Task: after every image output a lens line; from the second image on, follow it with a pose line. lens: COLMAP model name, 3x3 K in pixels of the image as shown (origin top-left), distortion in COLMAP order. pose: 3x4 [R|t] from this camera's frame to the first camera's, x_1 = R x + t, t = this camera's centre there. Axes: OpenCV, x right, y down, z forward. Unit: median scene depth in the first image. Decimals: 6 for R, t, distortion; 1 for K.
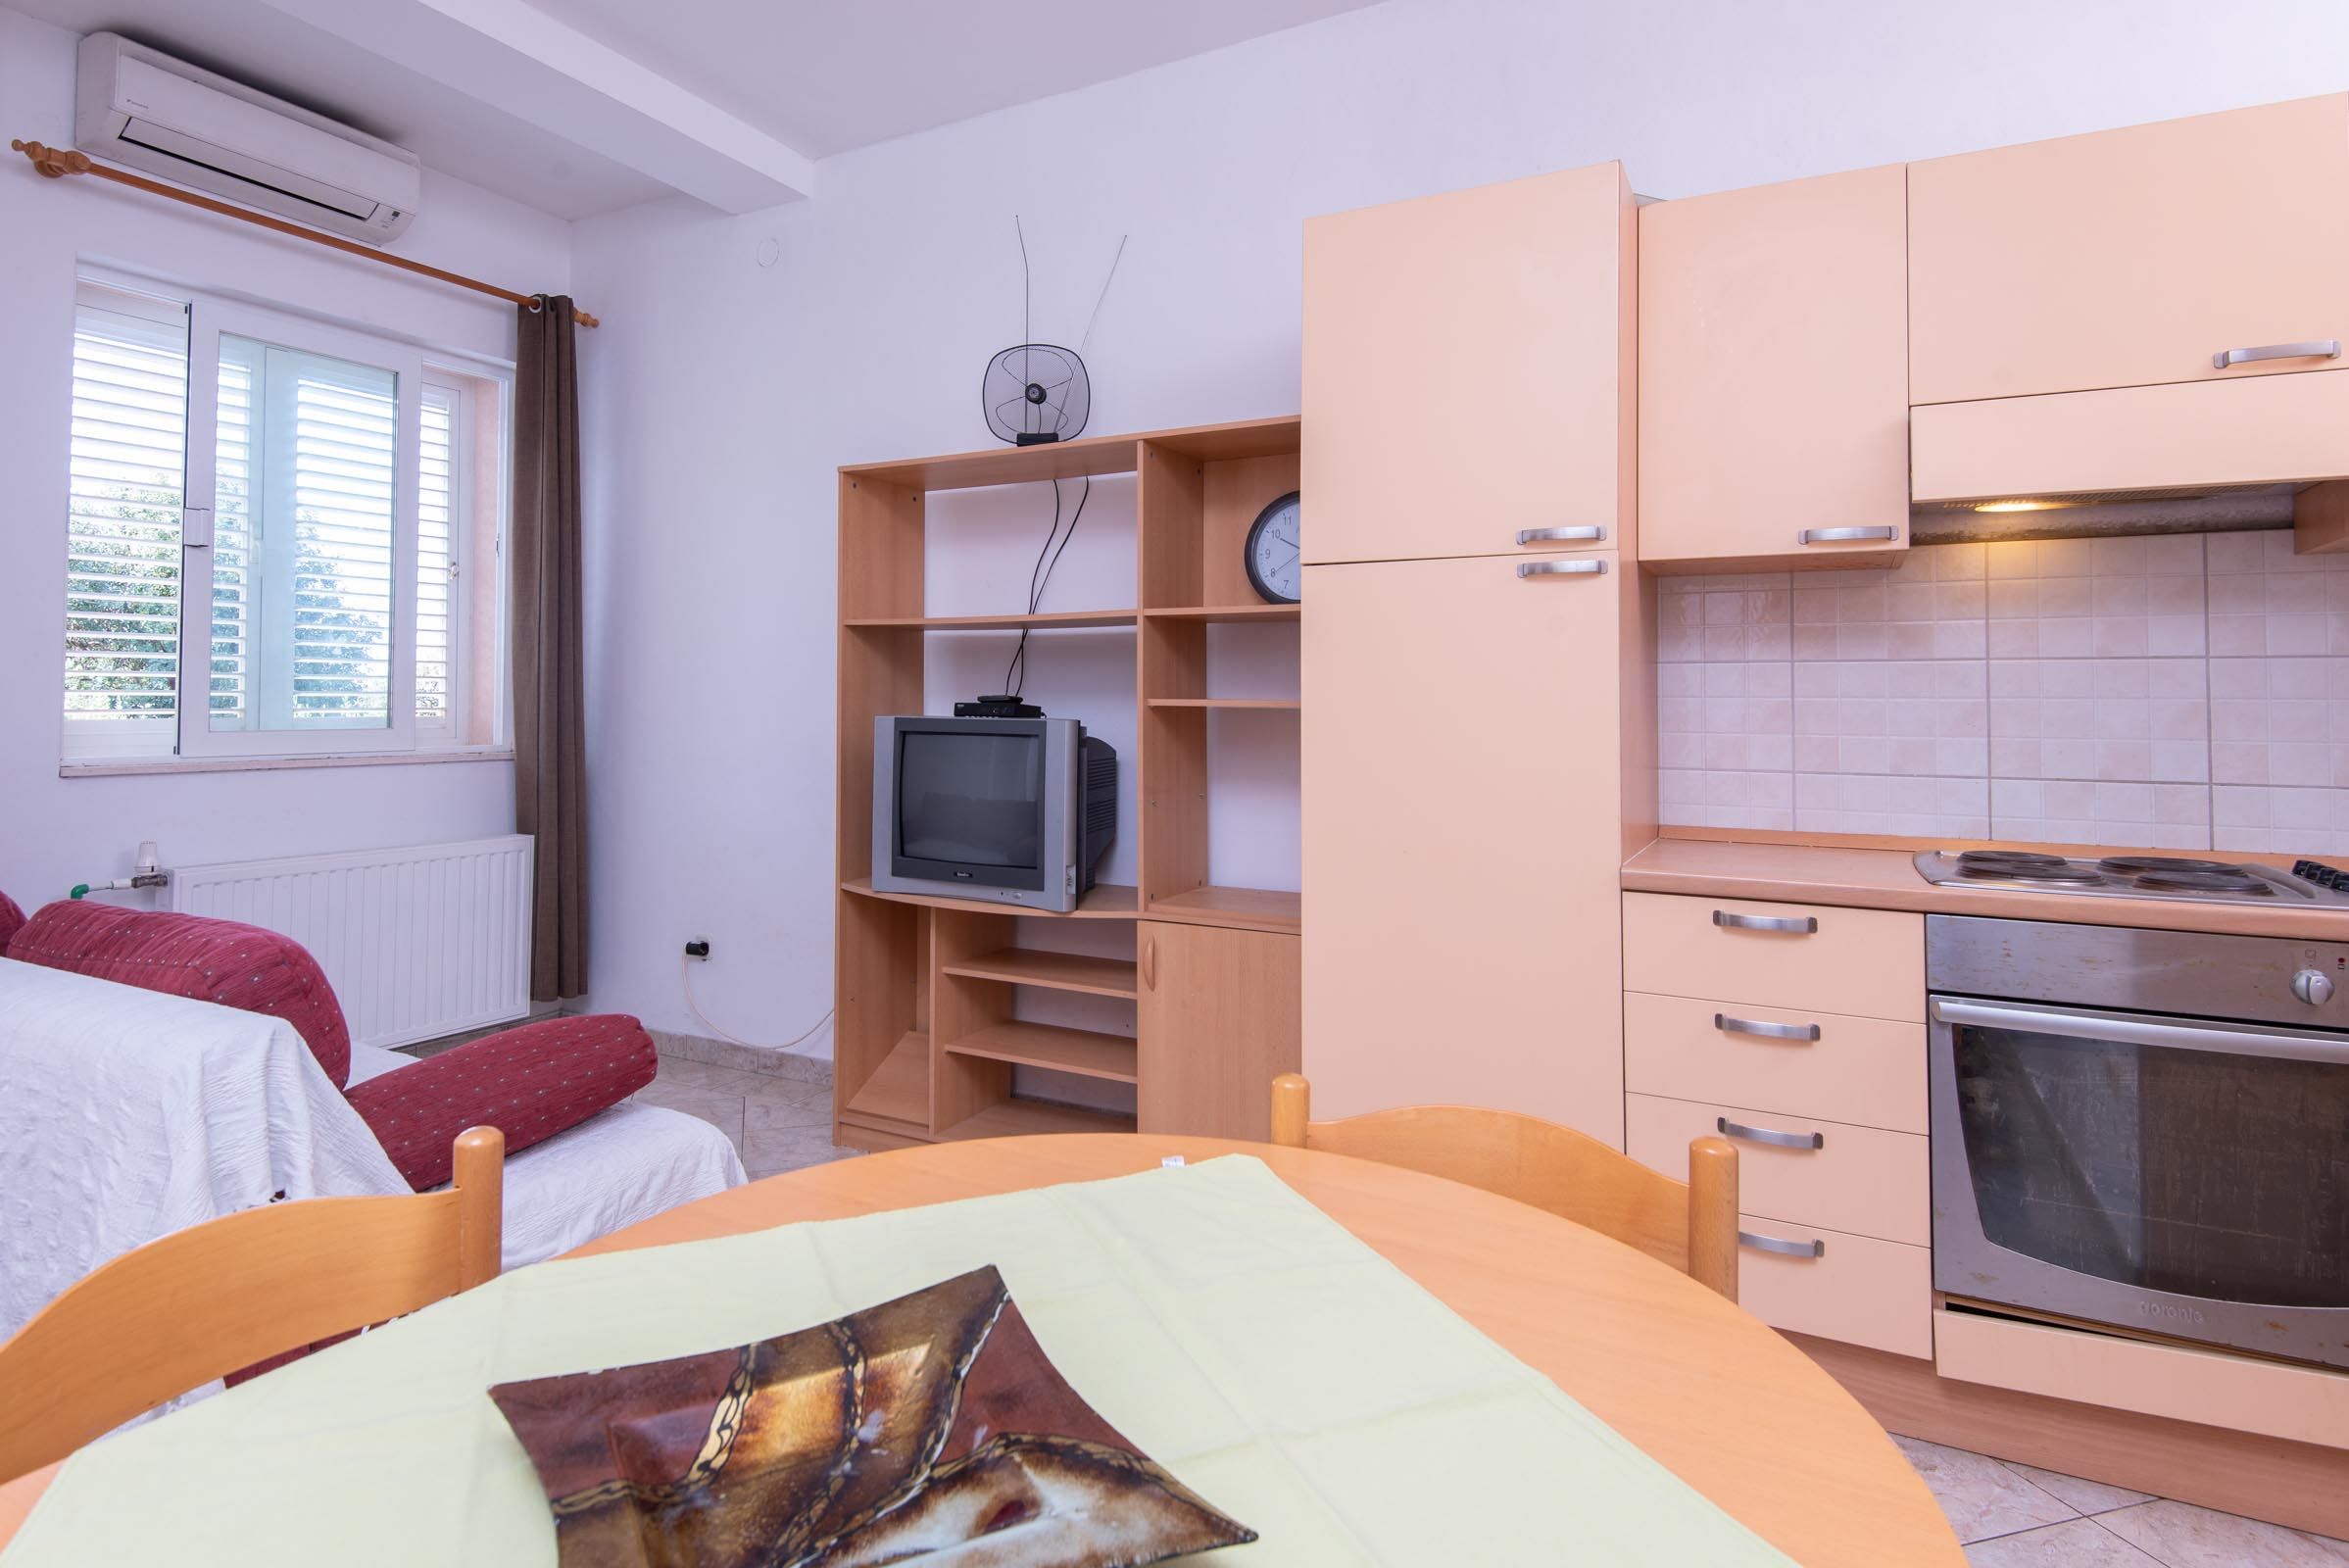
lens RADIAL K [[1270.7, 0, 1125.0], [0, 1270.7, 658.2], [0, 0, 1]] dist [0.013023, -0.010732]
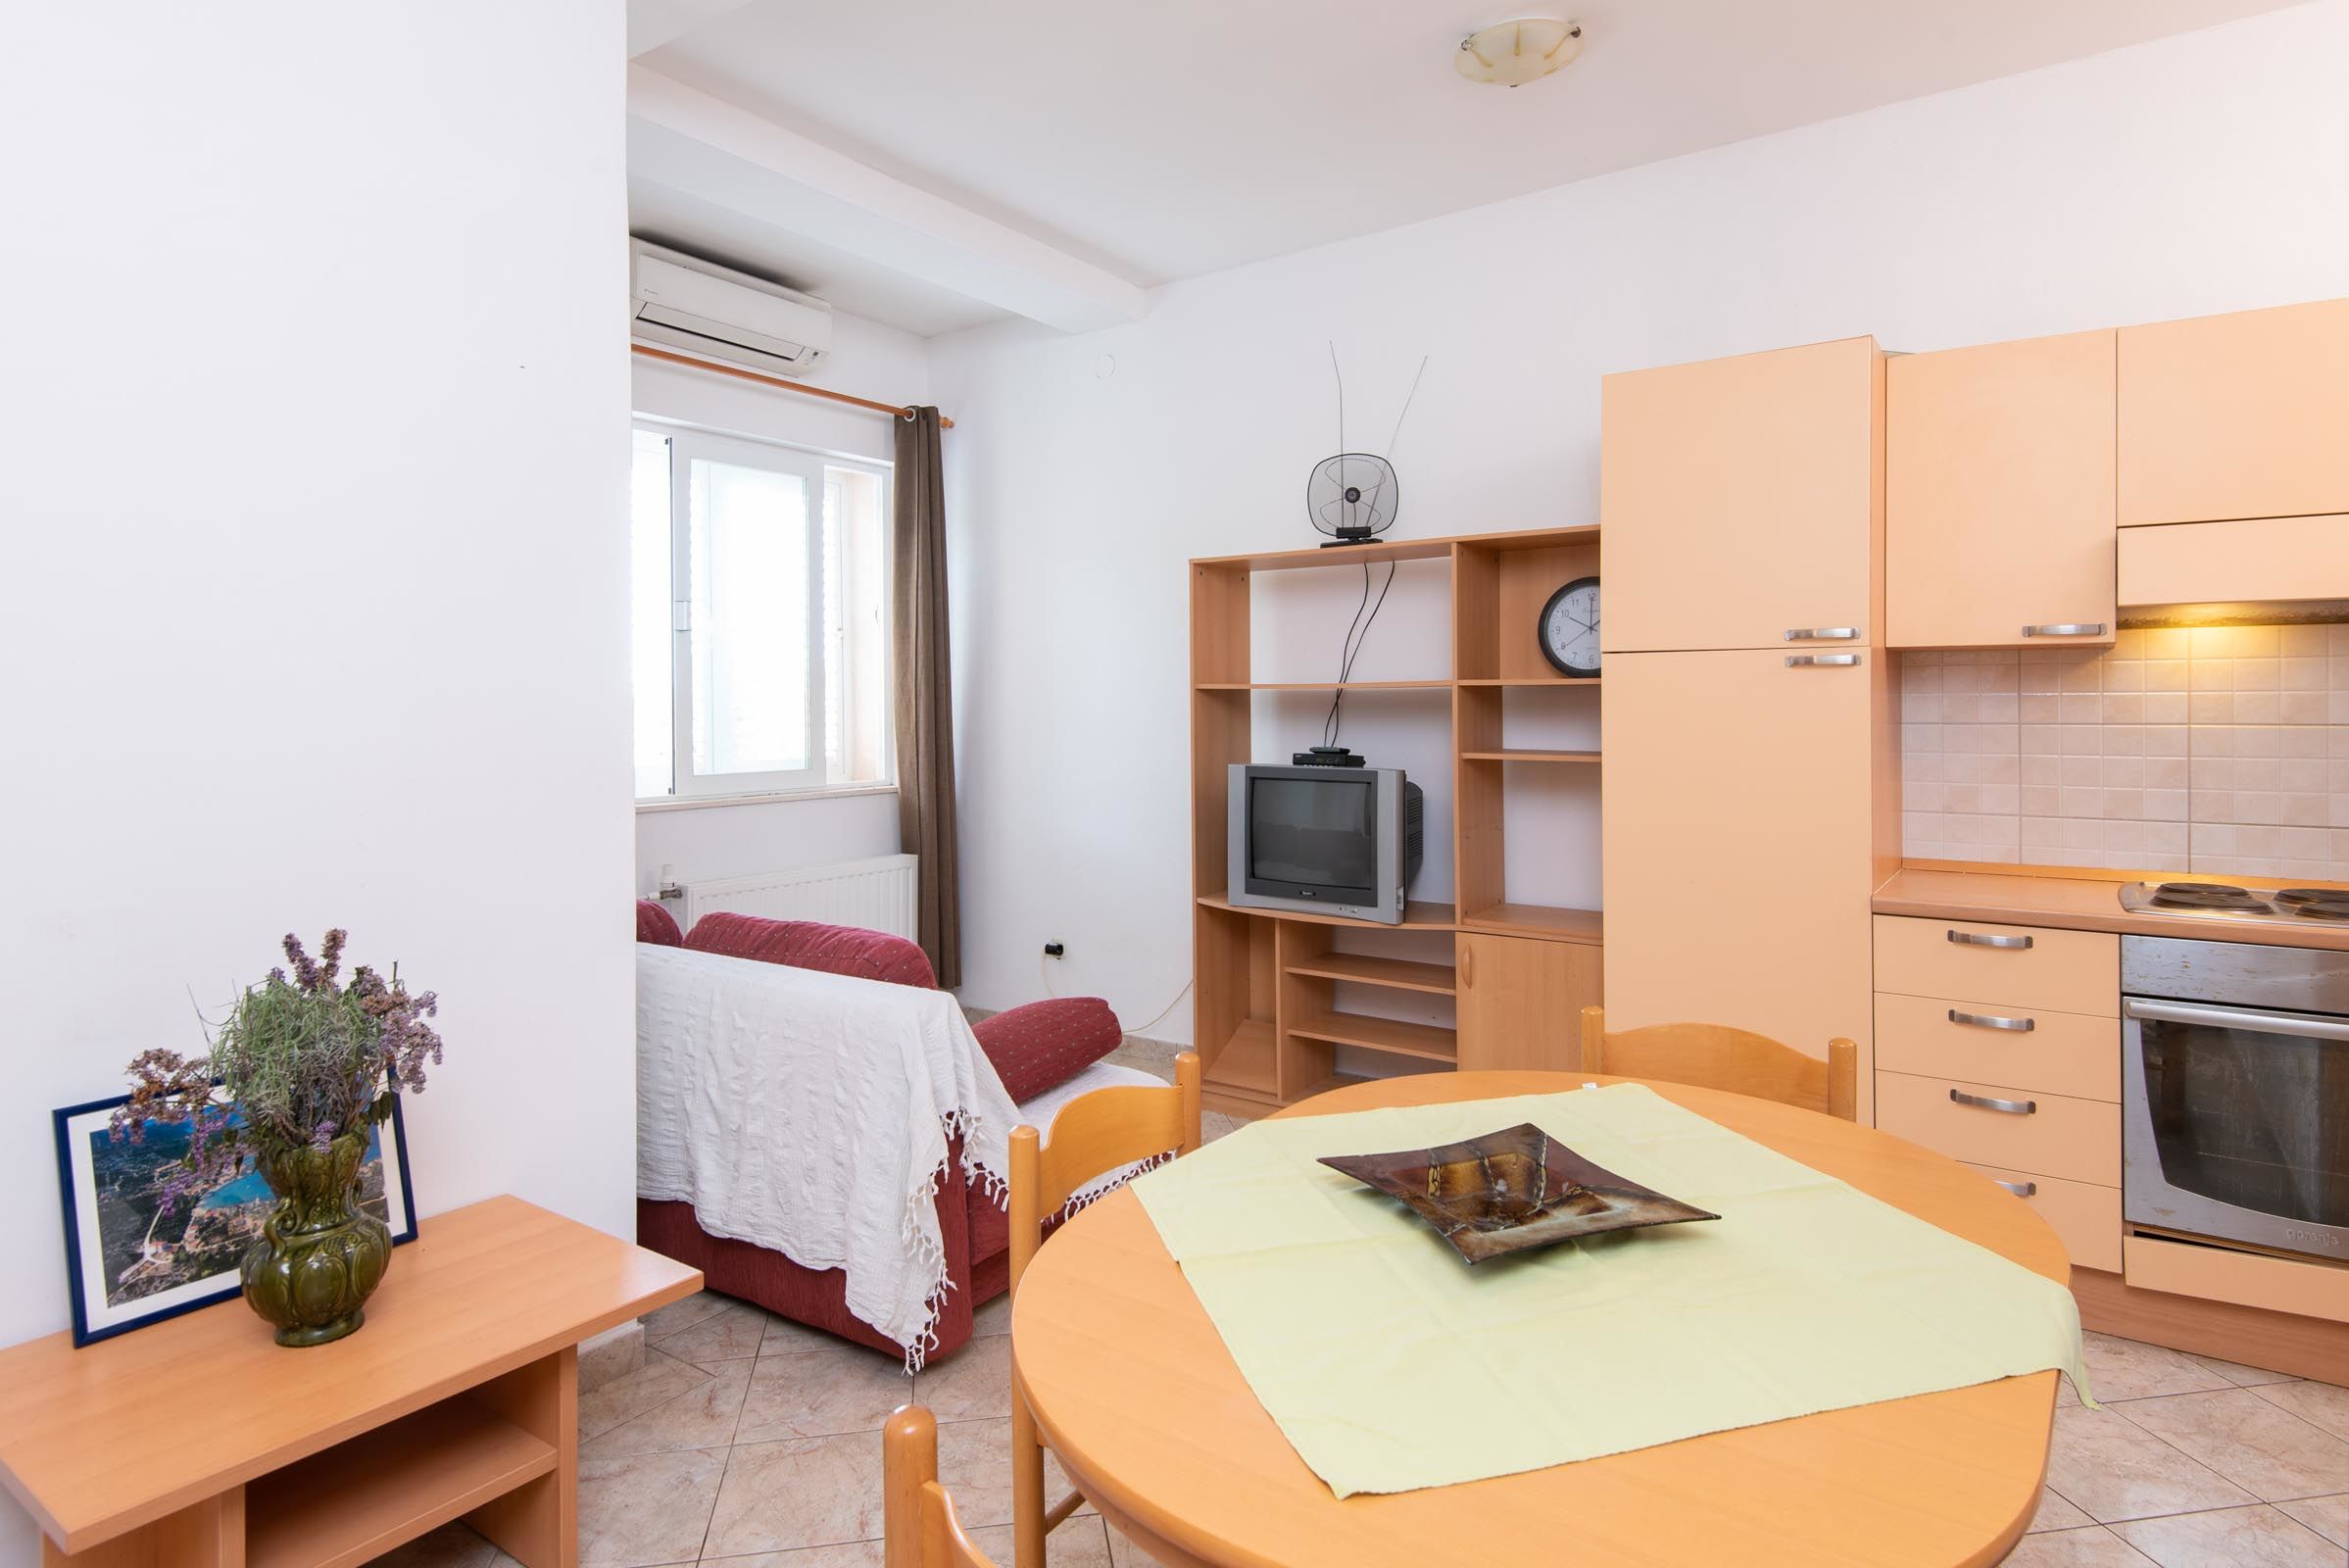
lens RADIAL K [[1270.7, 0, 1186.3], [0, 1270.7, 707.3], [0, 0, 1]] dist [0.013023, -0.010732]
pose [[0.993824, -0.010661, -0.110452, -0.118654], [0.014367, 0.999358, 0.032814, -0.060319], [0.110031, -0.034198, 0.993340, -0.268341]]
